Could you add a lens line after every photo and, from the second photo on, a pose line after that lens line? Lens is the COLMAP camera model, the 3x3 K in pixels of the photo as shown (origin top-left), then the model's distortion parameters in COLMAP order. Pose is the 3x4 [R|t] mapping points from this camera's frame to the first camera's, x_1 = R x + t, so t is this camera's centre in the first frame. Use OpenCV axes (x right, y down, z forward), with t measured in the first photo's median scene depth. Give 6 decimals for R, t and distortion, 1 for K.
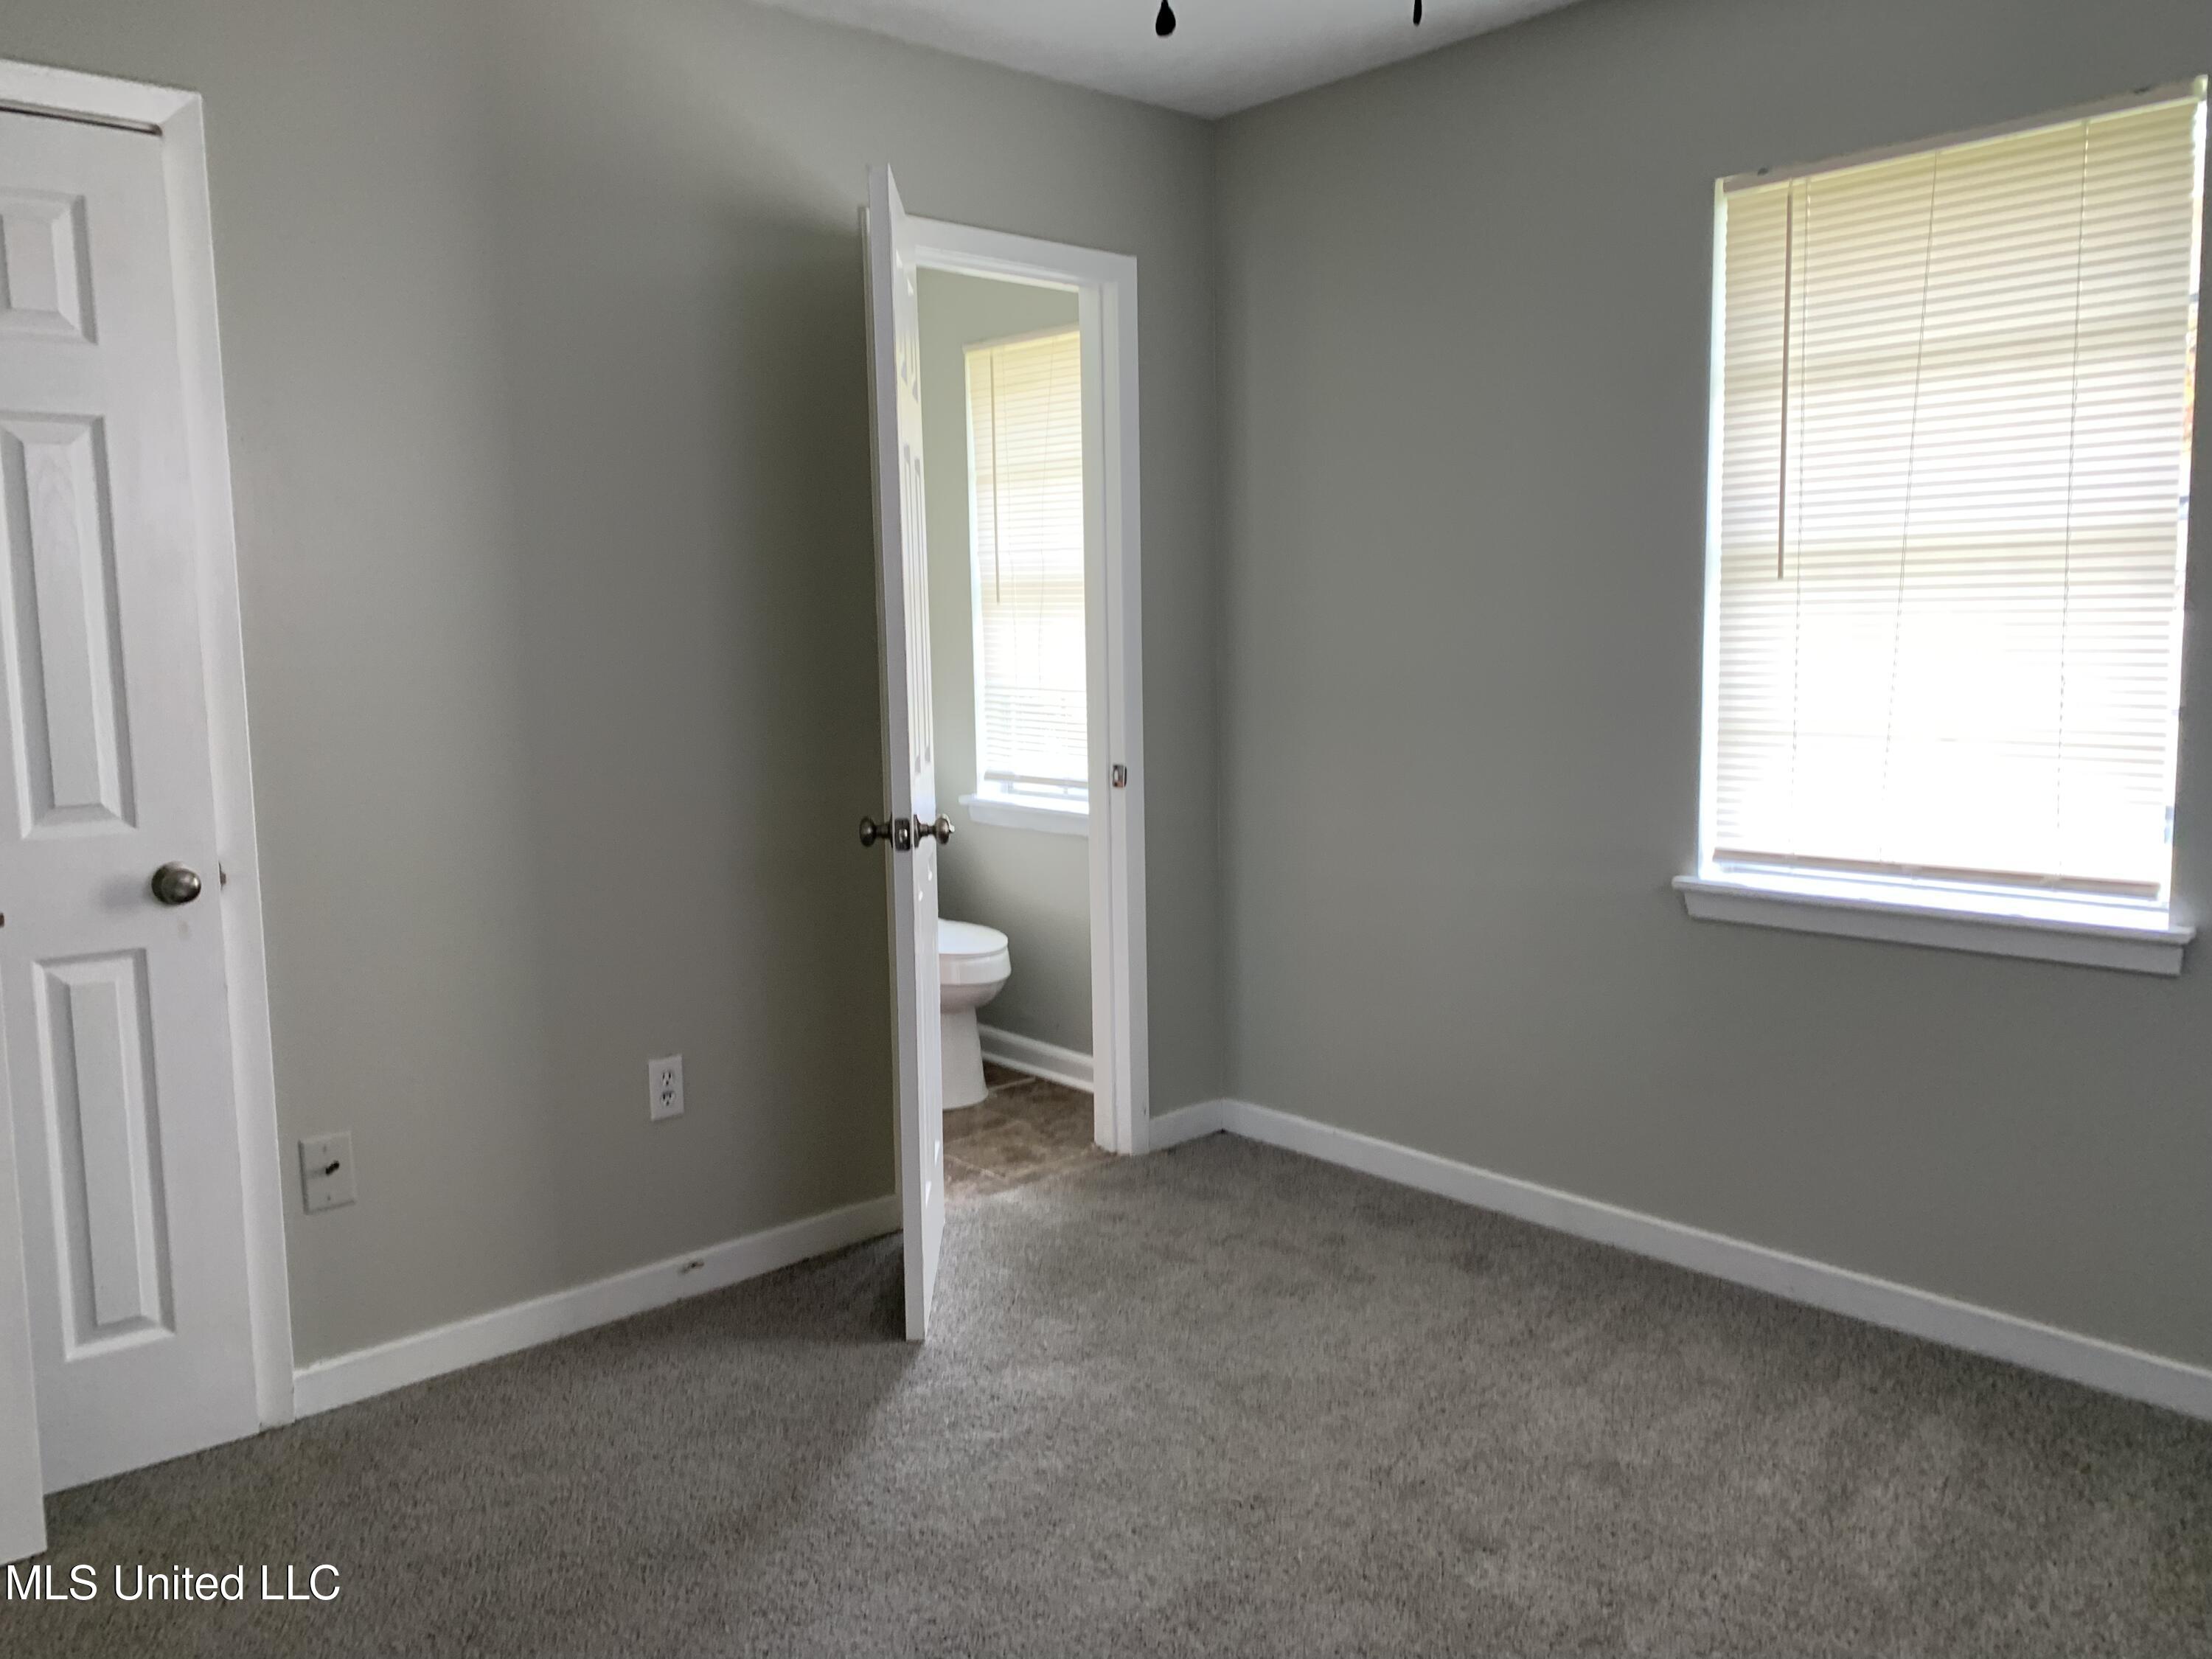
lens RADIAL K [[1698.8, 0, 1106.0], [0, 1698.8, 829.5], [0, 0, 1]] dist [0.003771, -0.006288]
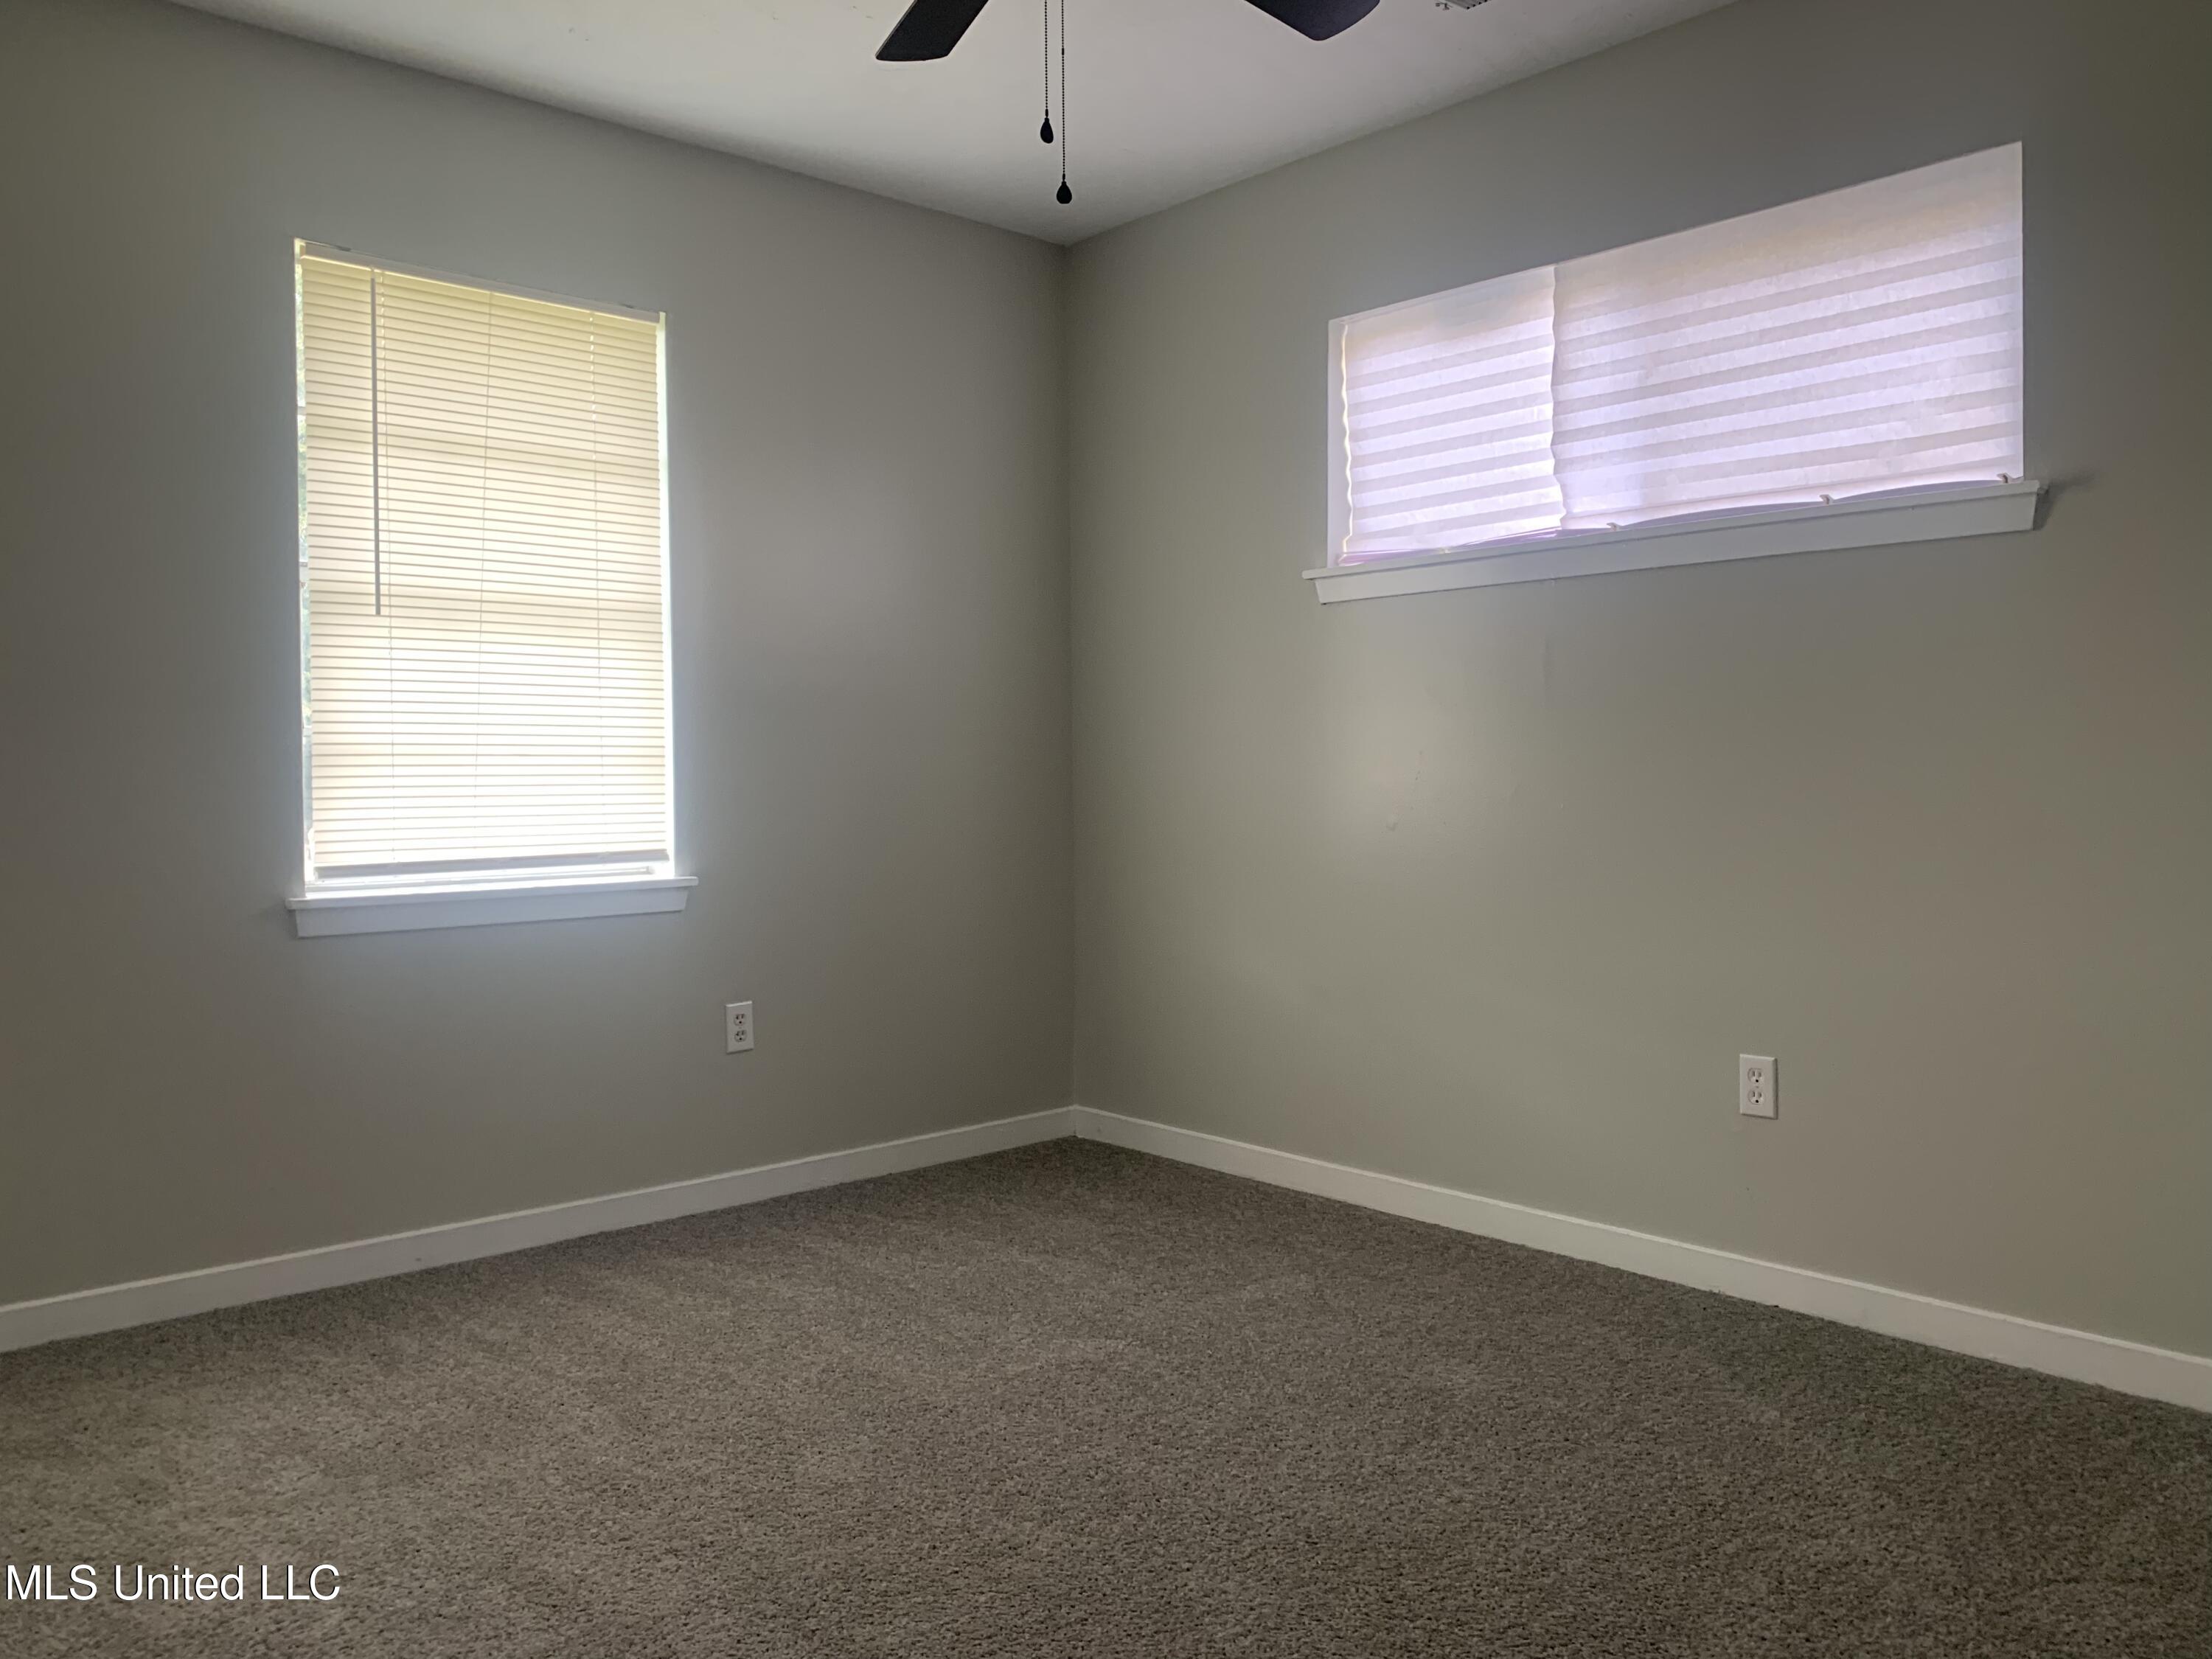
lens RADIAL K [[1698.8, 0, 1106.0], [0, 1698.8, 829.5], [0, 0, 1]] dist [0.003771, -0.006288]
pose [[-0.013029, -0.018270, 0.999748, -0.818139], [0.119707, 0.992614, 0.019699, 0.030406], [-0.992724, 0.119934, -0.010745, 0.625547]]
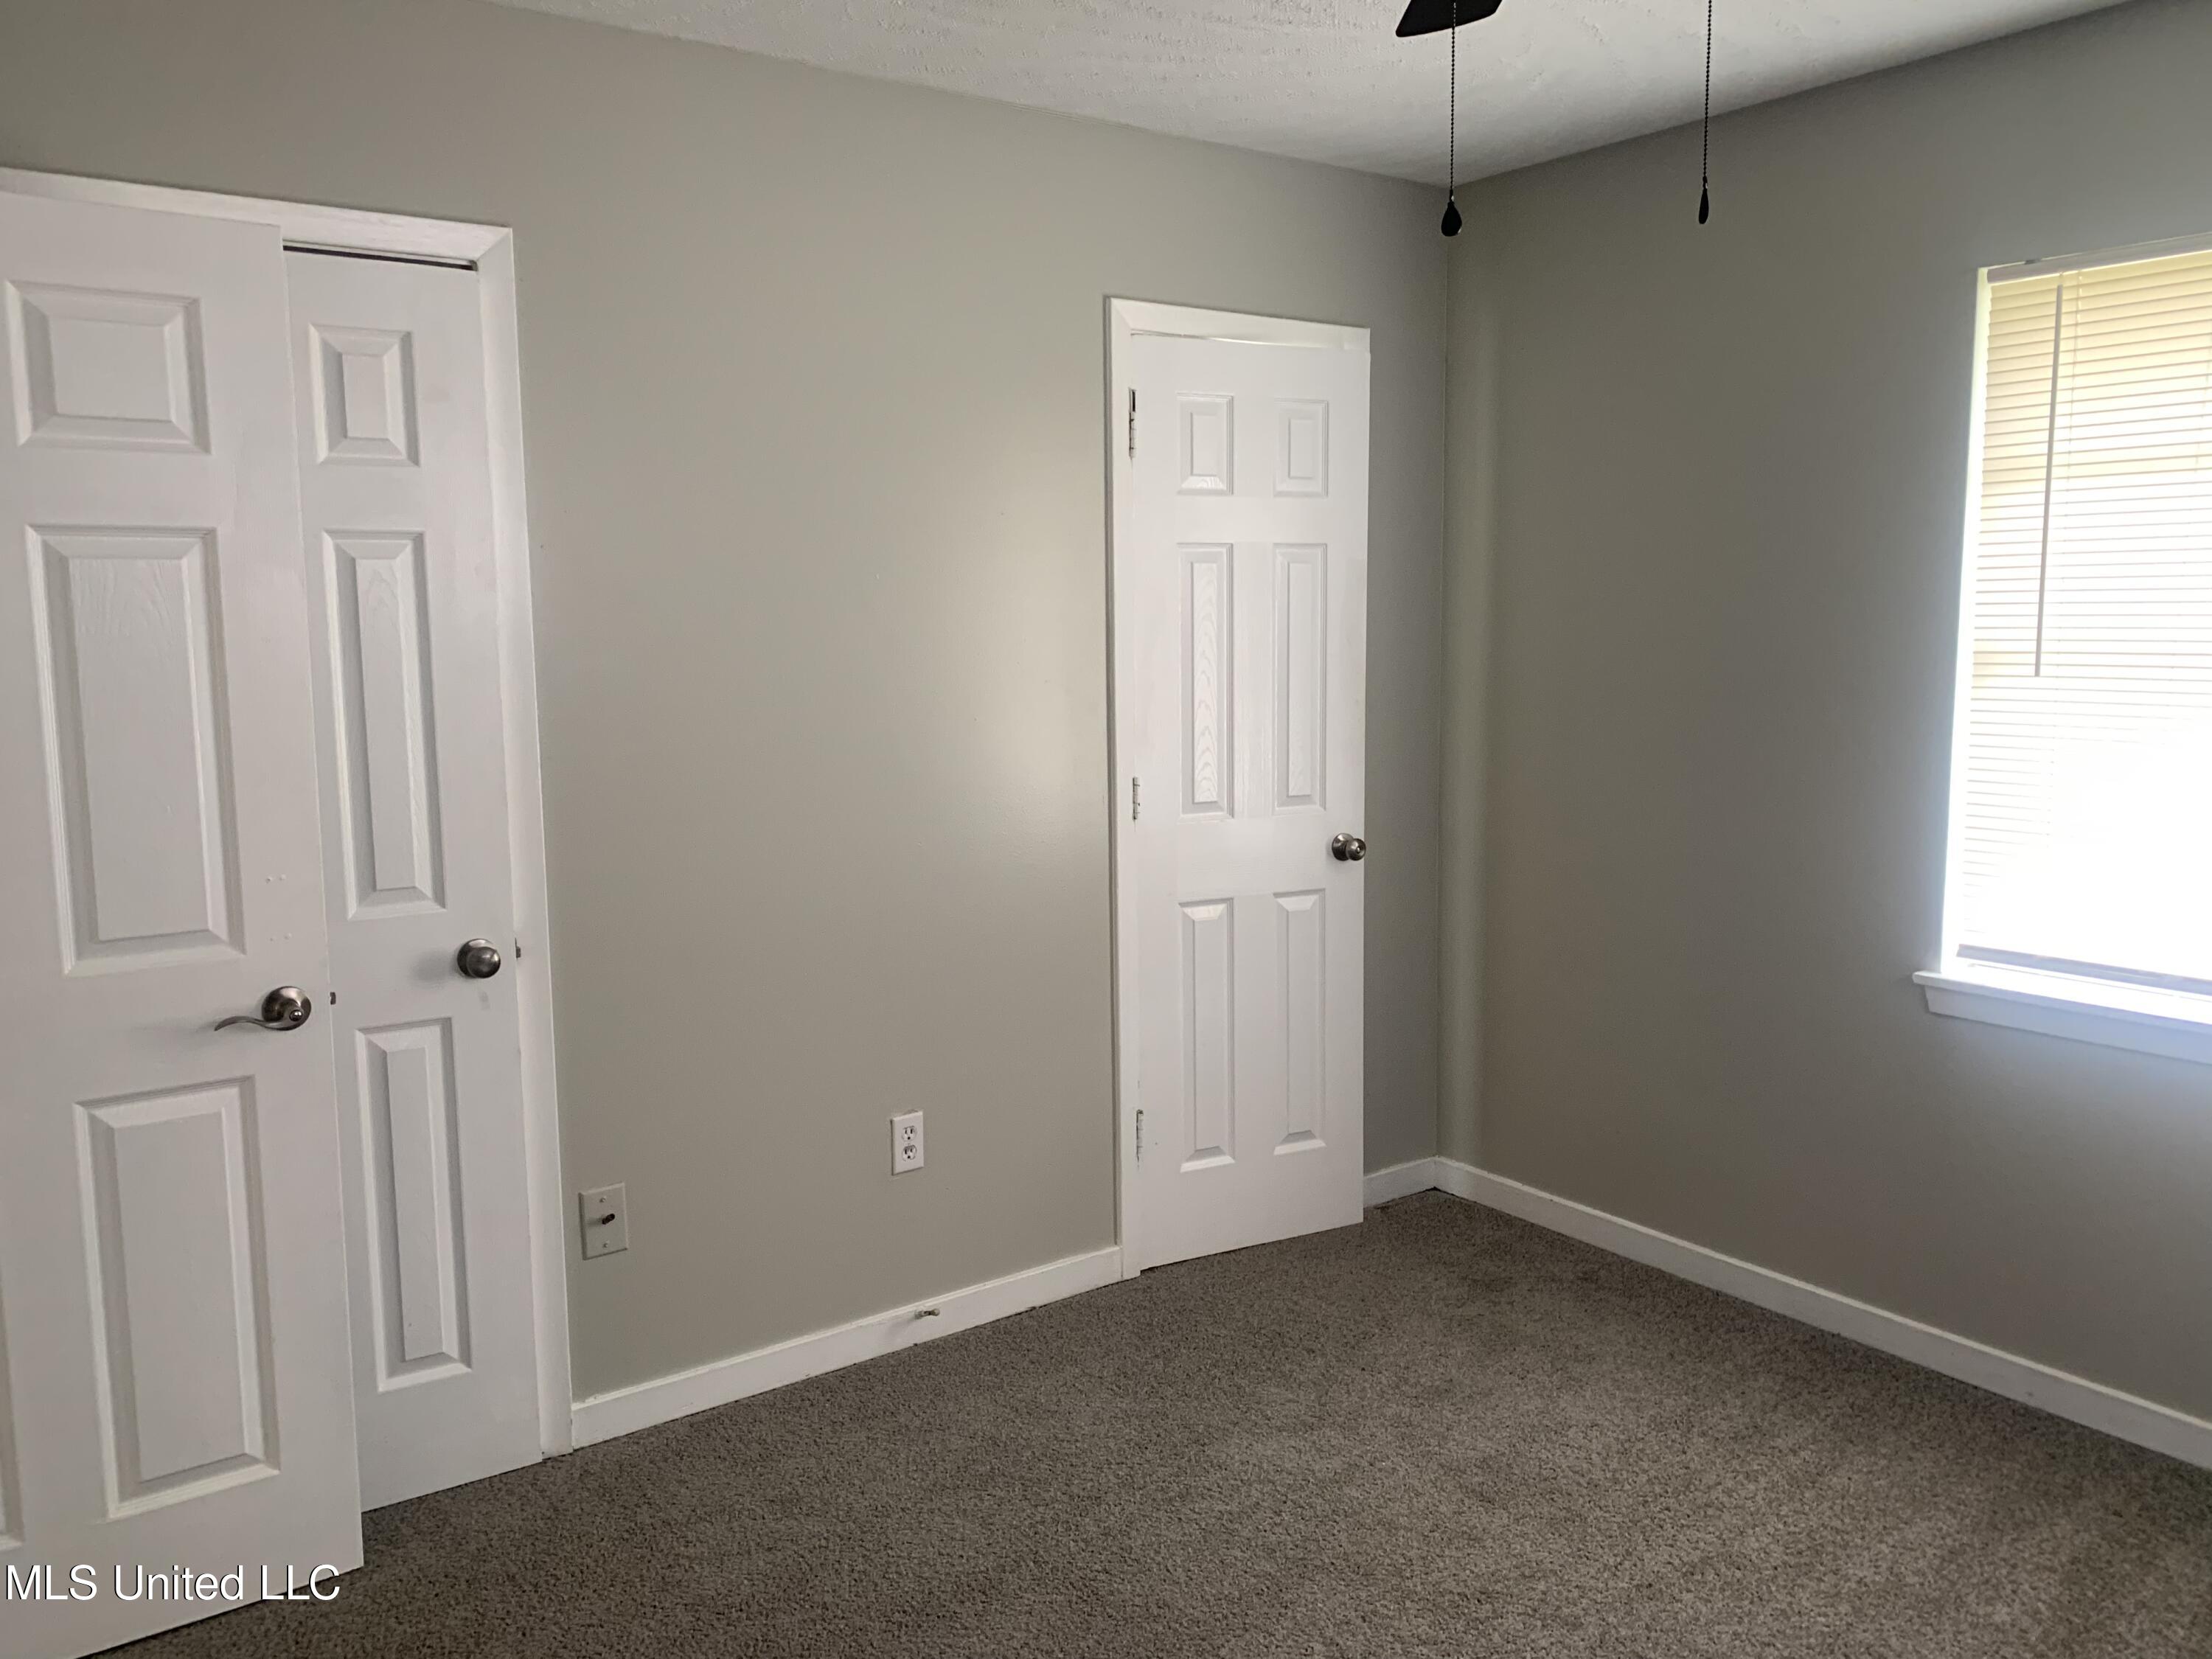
lens RADIAL K [[1705.2, 0, 1106.0], [0, 1705.2, 829.5], [0, 0, 1]] dist [0.002470, -0.011923]
pose [[0.994324, 0.019590, -0.104574, -0.036728], [-0.017992, 0.999707, 0.016199, -0.073770], [0.104860, -0.014226, 0.994385, -0.037146]]
